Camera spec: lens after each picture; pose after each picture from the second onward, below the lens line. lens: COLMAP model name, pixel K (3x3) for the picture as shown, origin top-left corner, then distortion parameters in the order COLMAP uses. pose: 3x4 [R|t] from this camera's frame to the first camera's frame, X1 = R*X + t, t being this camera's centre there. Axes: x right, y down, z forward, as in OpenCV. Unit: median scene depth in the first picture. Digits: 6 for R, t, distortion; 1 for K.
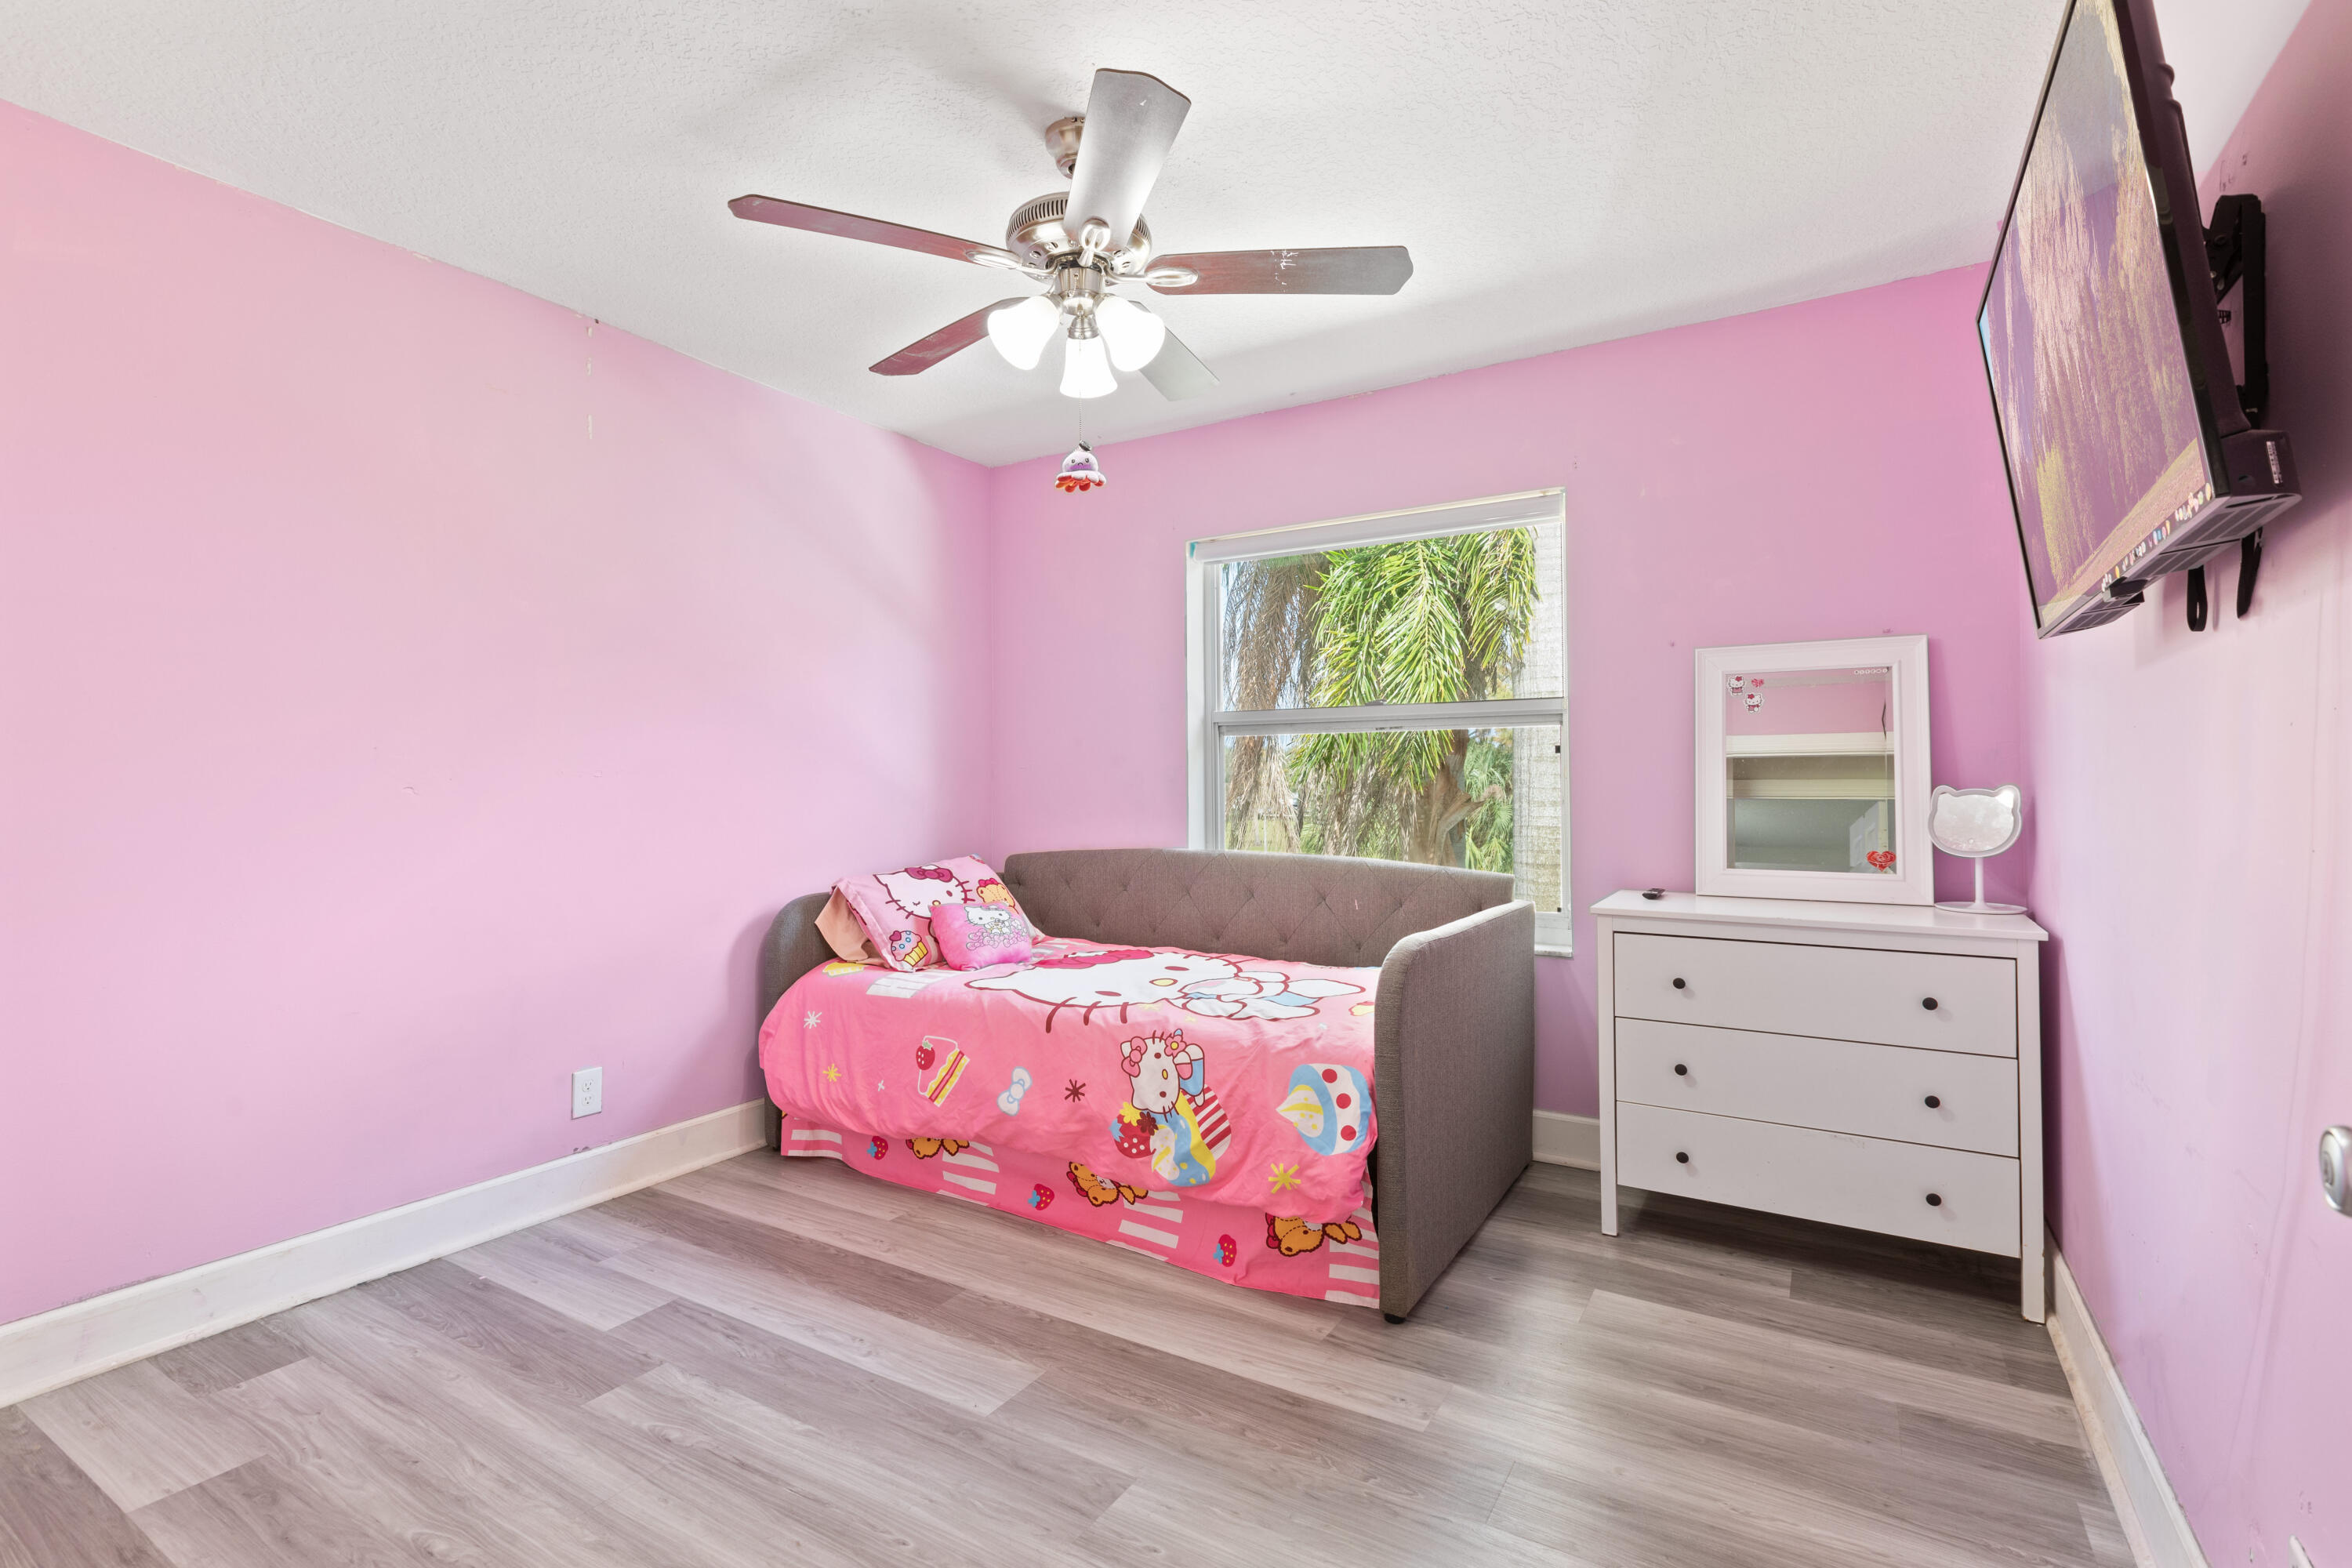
lens RADIAL K [[1058.4, 0, 1160.7], [0, 1058.4, 788.0], [0, 0, 1]] dist [0.002196, -0.000769]
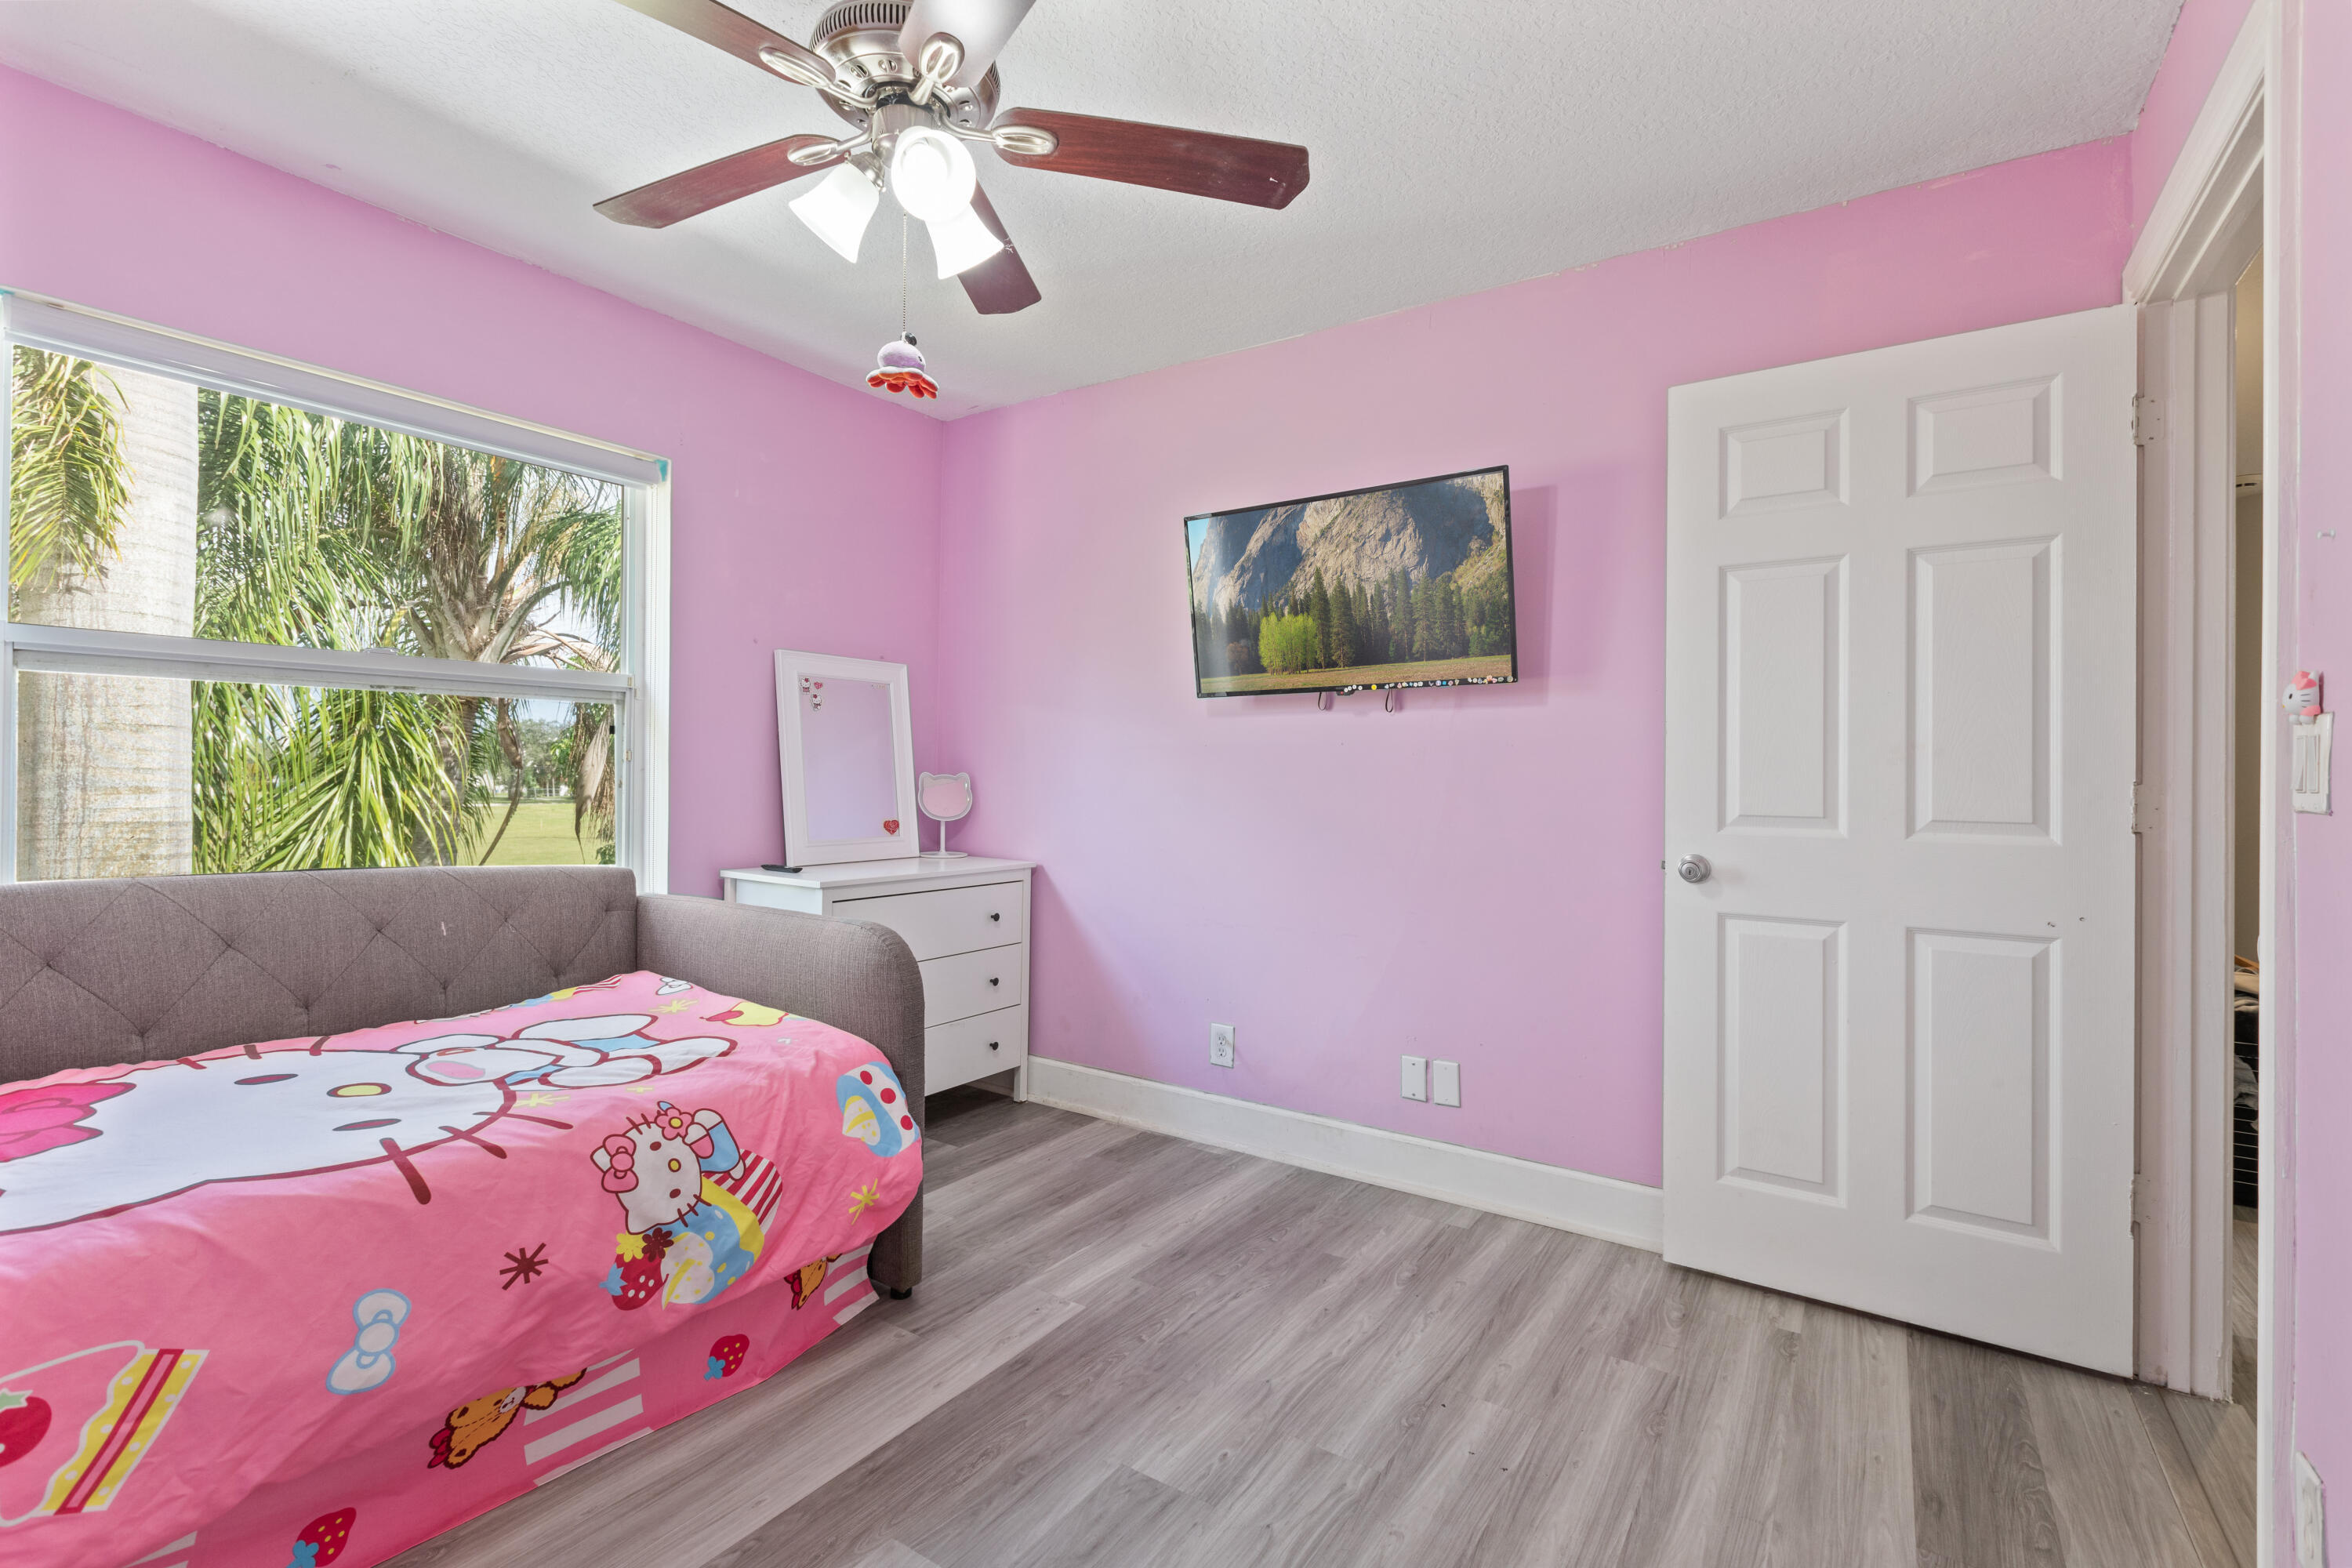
lens RADIAL K [[1058.4, 0, 1154.9], [0, 1058.4, 772.3], [0, 0, 1]] dist [0.002196, -0.000769]
pose [[0.054307, 0.003713, 0.998517, -0.713719], [-0.007897, 0.999963, -0.003288, 0.000476], [-0.998493, -0.007707, 0.054335, 0.641297]]
